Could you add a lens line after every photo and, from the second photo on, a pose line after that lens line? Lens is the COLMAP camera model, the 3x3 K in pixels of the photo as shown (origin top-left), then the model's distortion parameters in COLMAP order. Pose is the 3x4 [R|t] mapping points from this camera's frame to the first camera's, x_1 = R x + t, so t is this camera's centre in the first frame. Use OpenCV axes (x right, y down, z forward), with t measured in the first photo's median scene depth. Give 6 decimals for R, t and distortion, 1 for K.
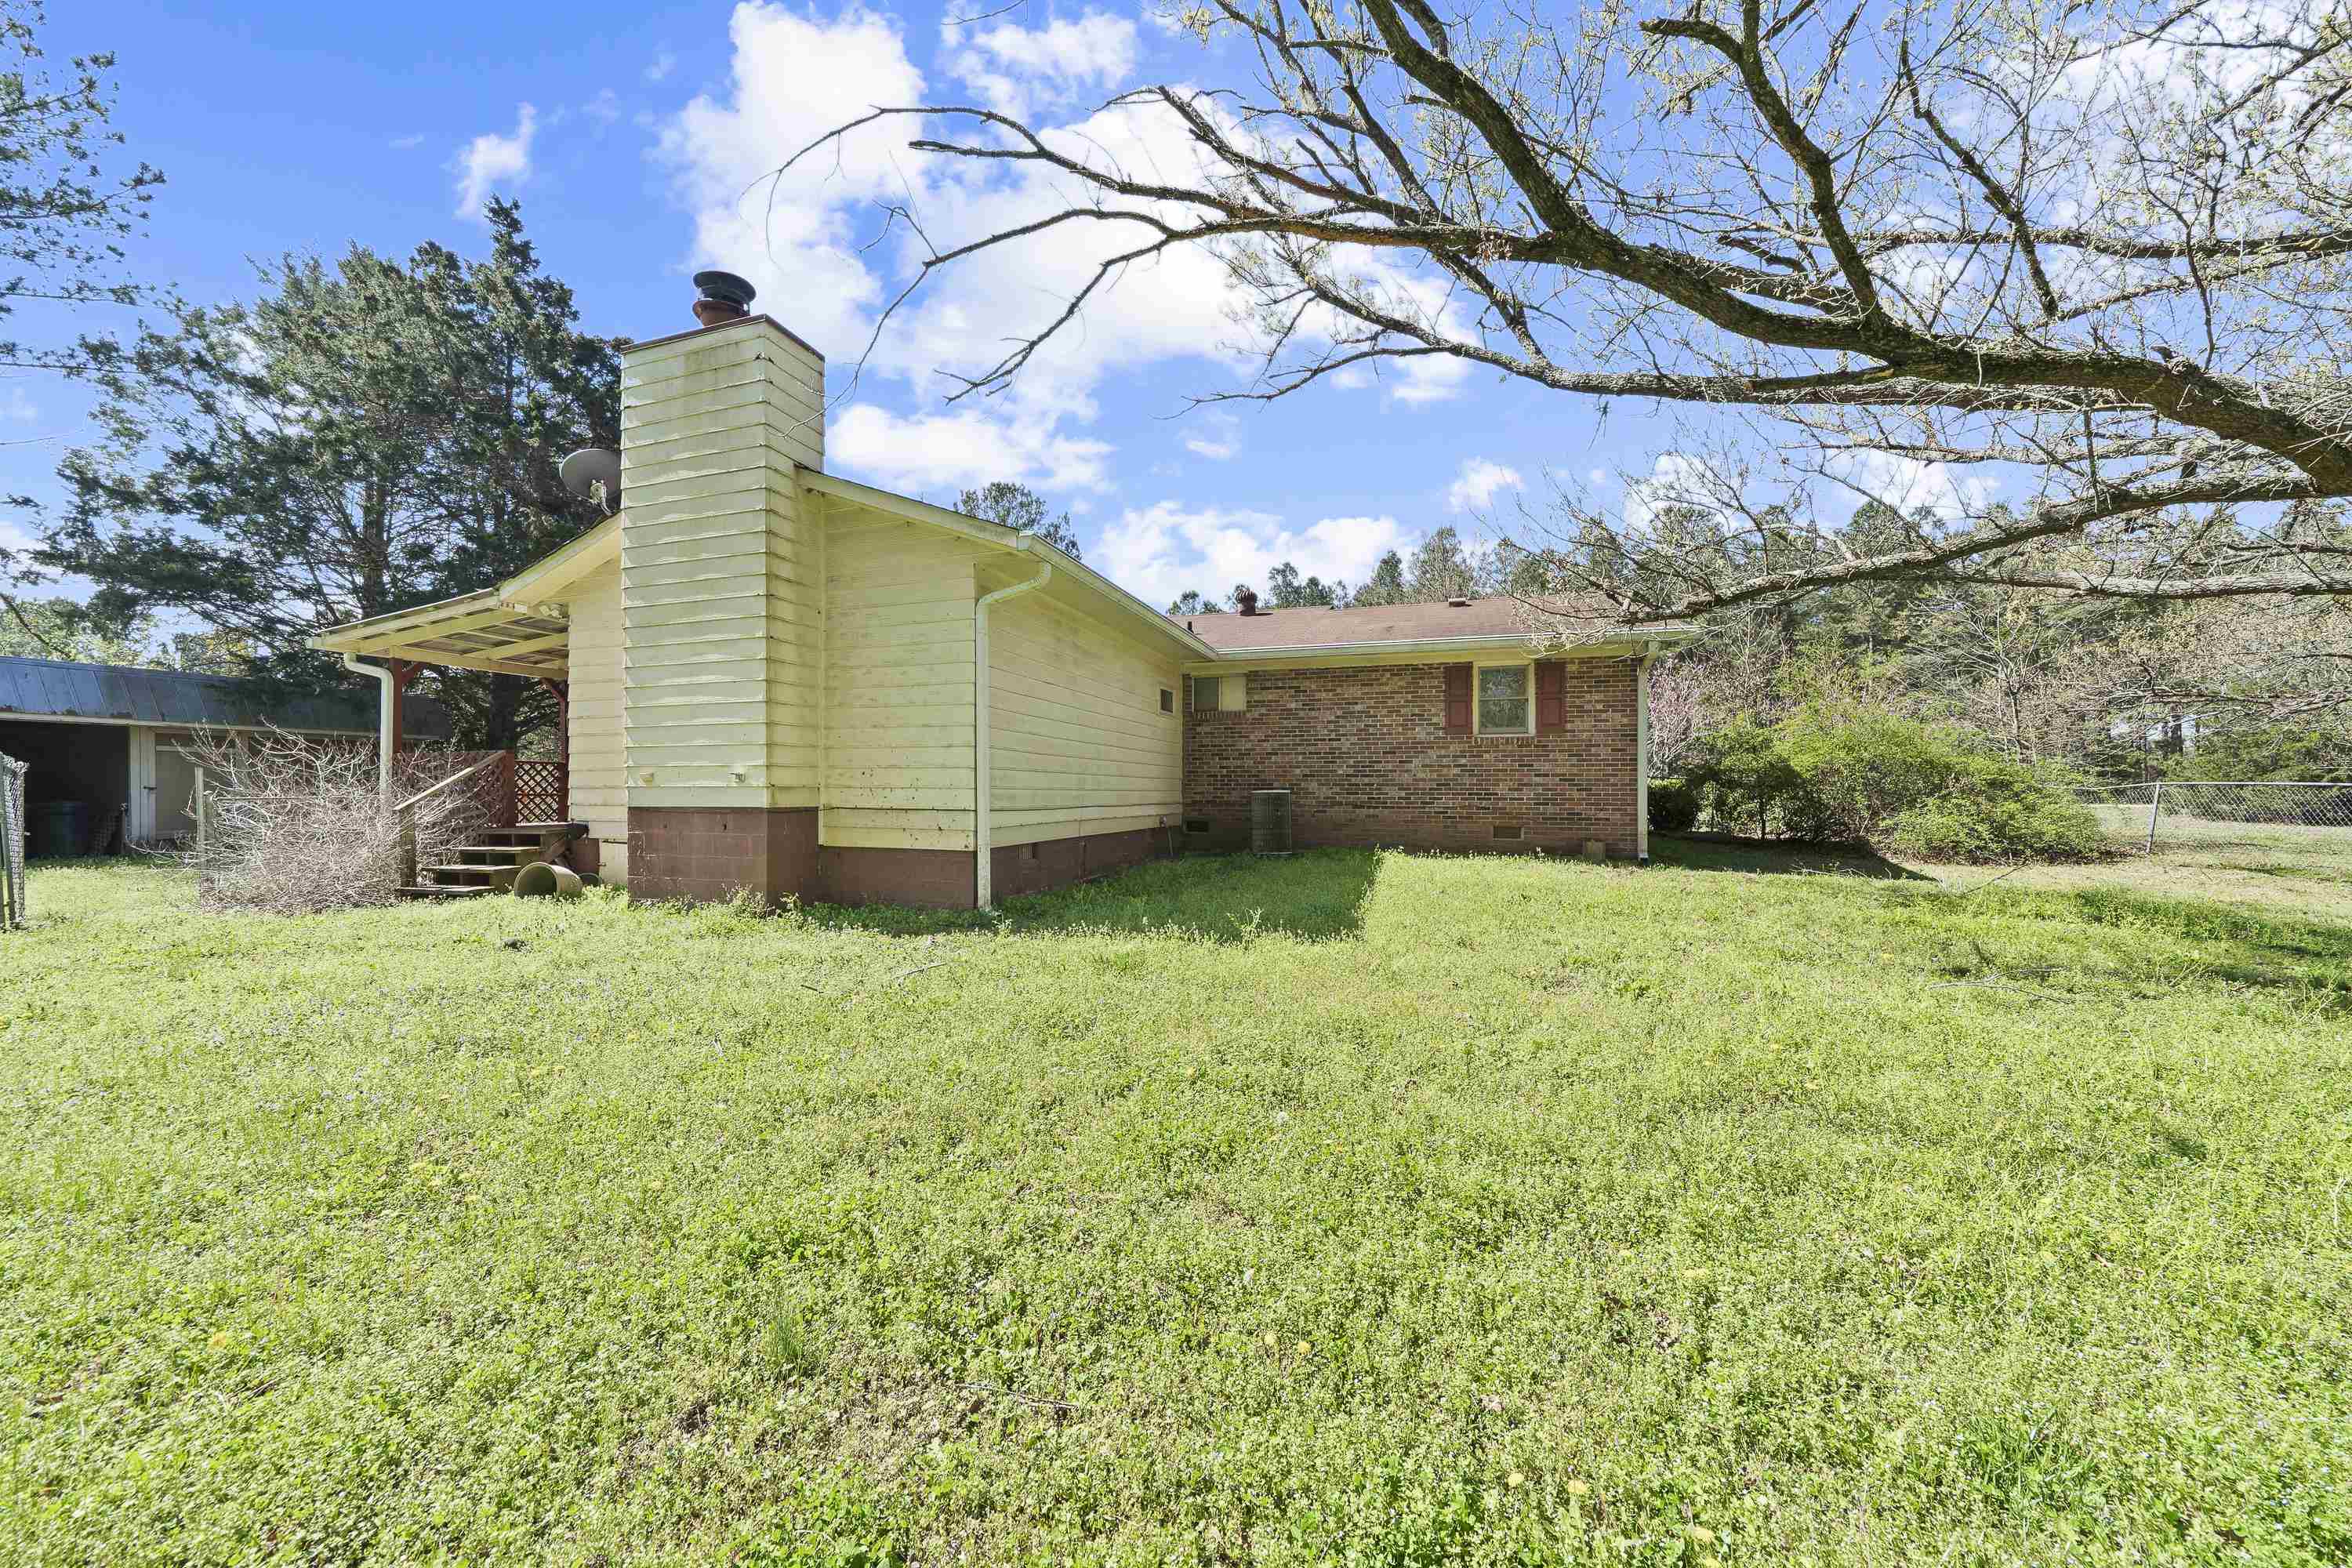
lens RADIAL K [[807.2, 0, 1174.1], [0, 807.2, 790.2], [0, 0, 1]] dist [-0.006232, -0.000132]
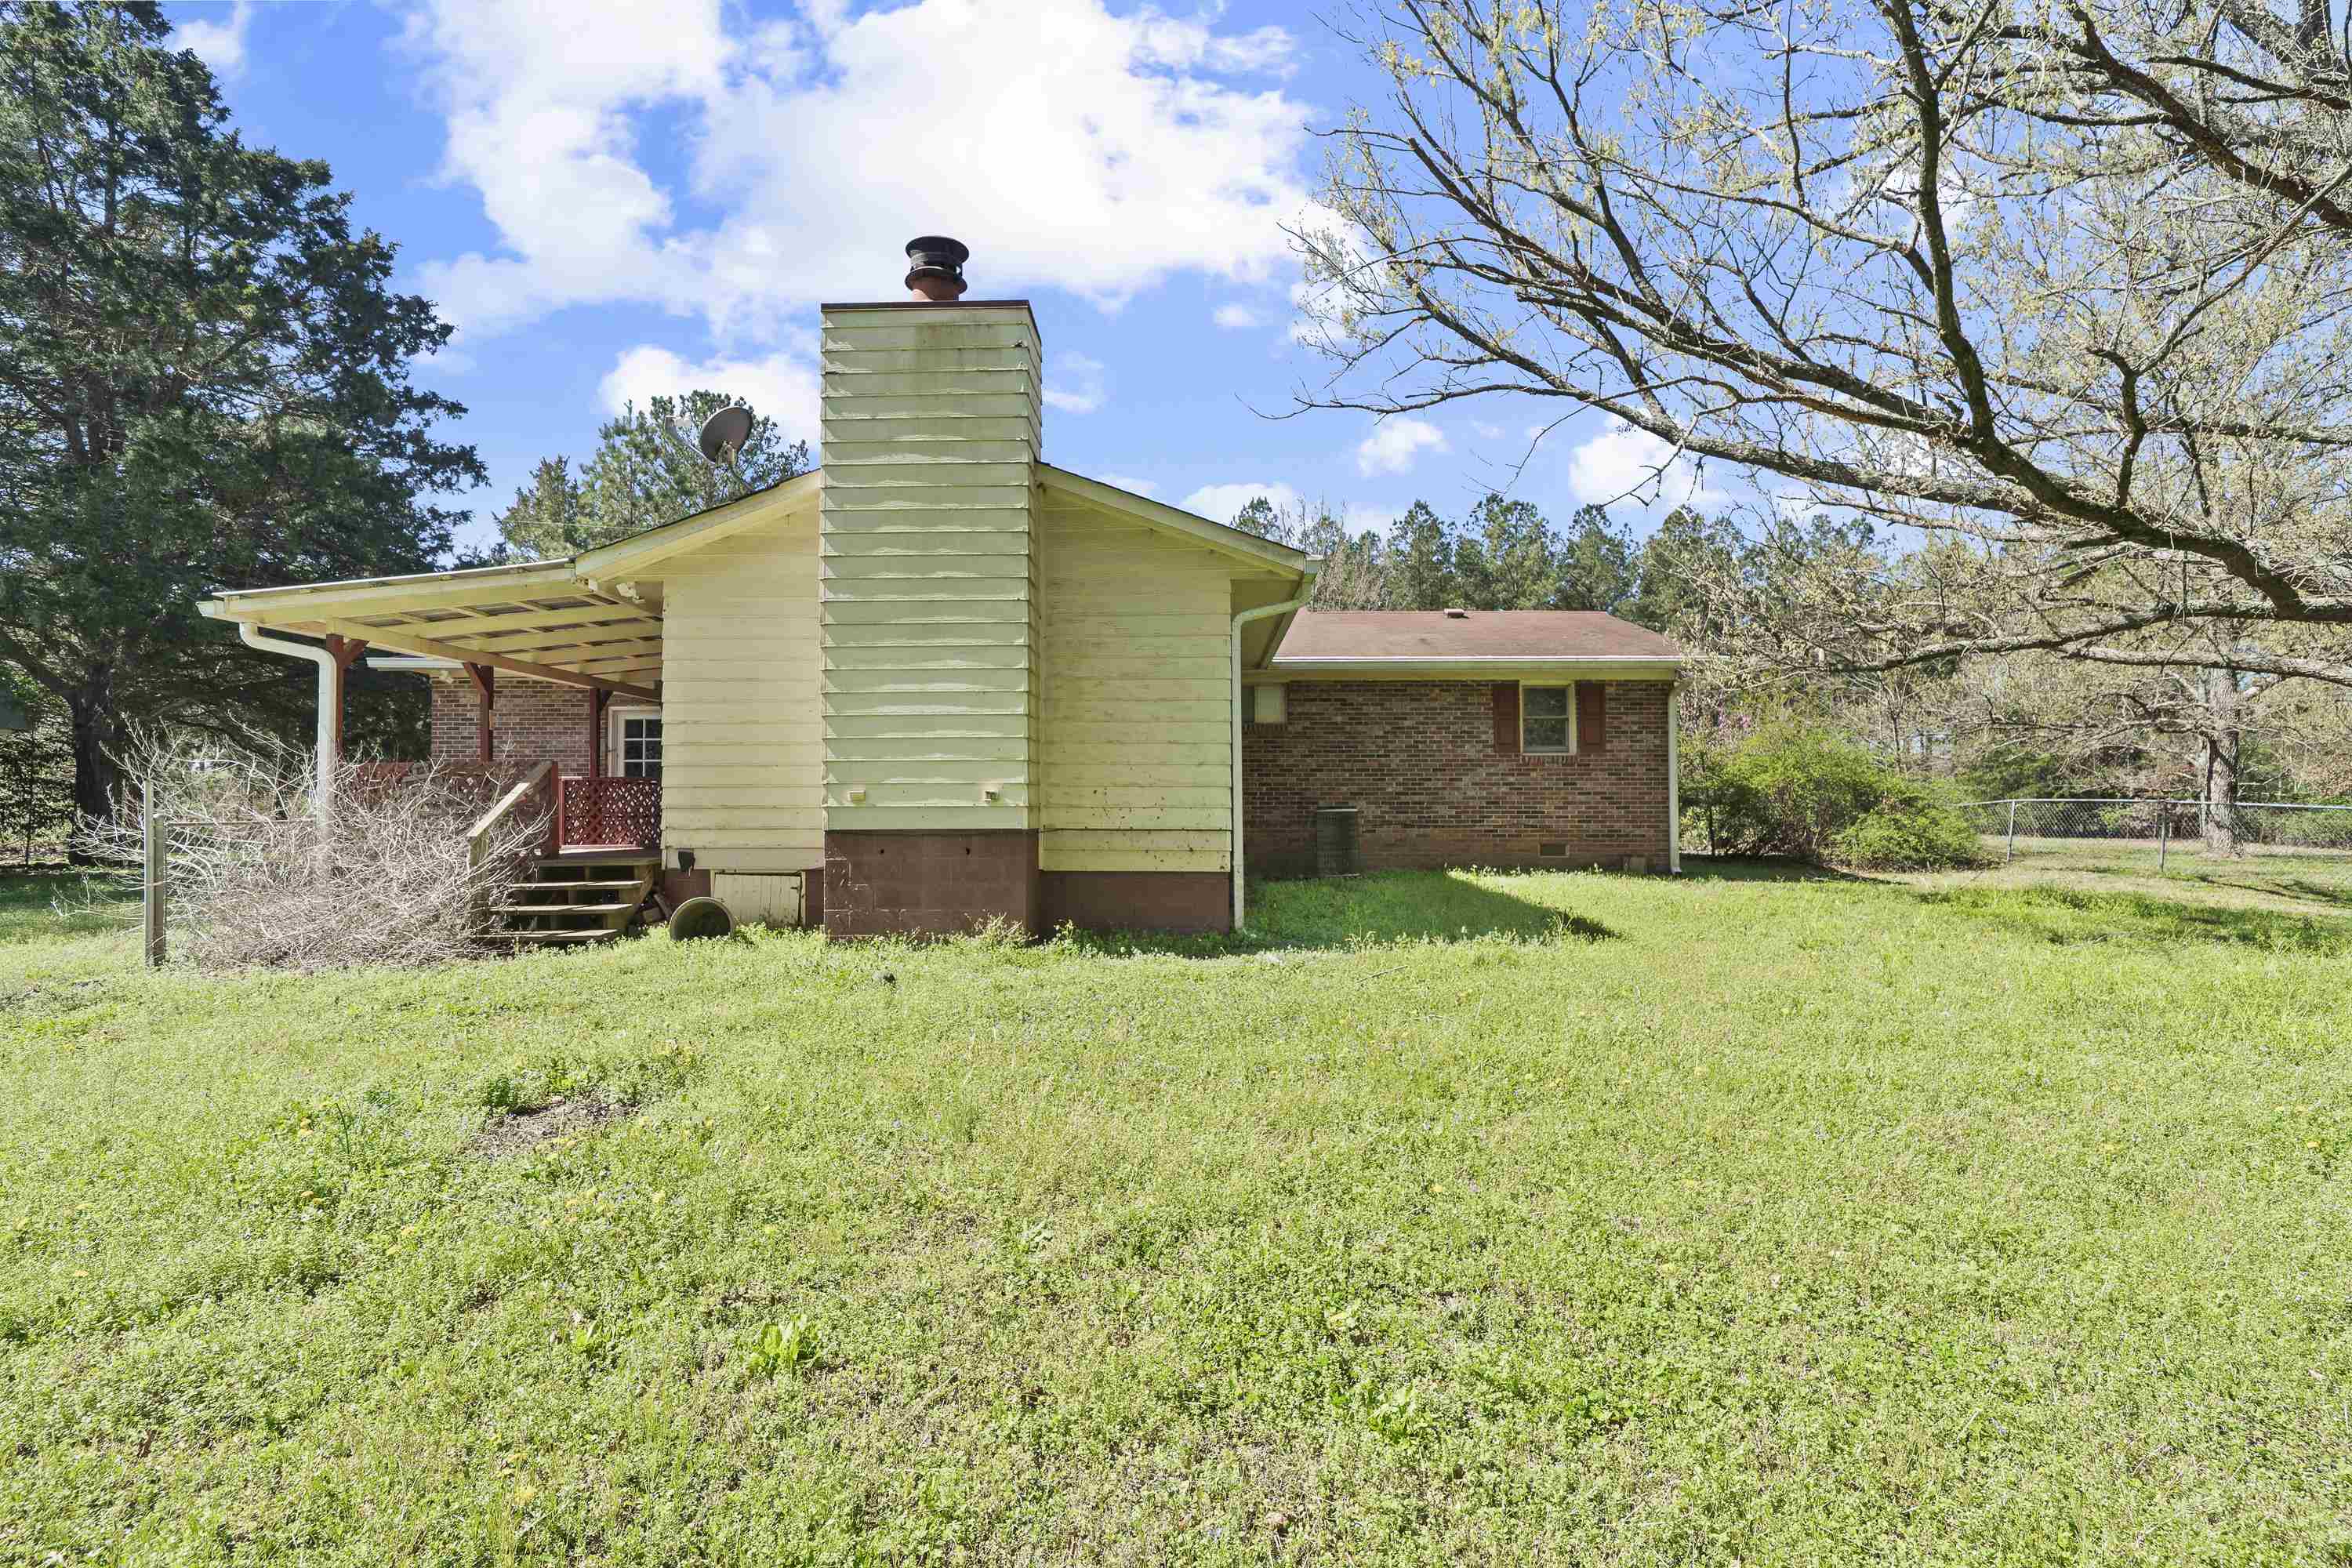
lens RADIAL K [[1036.7, 0, 1176.0], [0, 1036.7, 787.9], [0, 0, 1]] dist [0.002027, -0.000310]
pose [[0.959032, 0.002626, 0.283285, -0.510791], [0.003172, 0.999795, -0.020006, -0.001009], [-0.283279, 0.020085, 0.958827, -0.144051]]
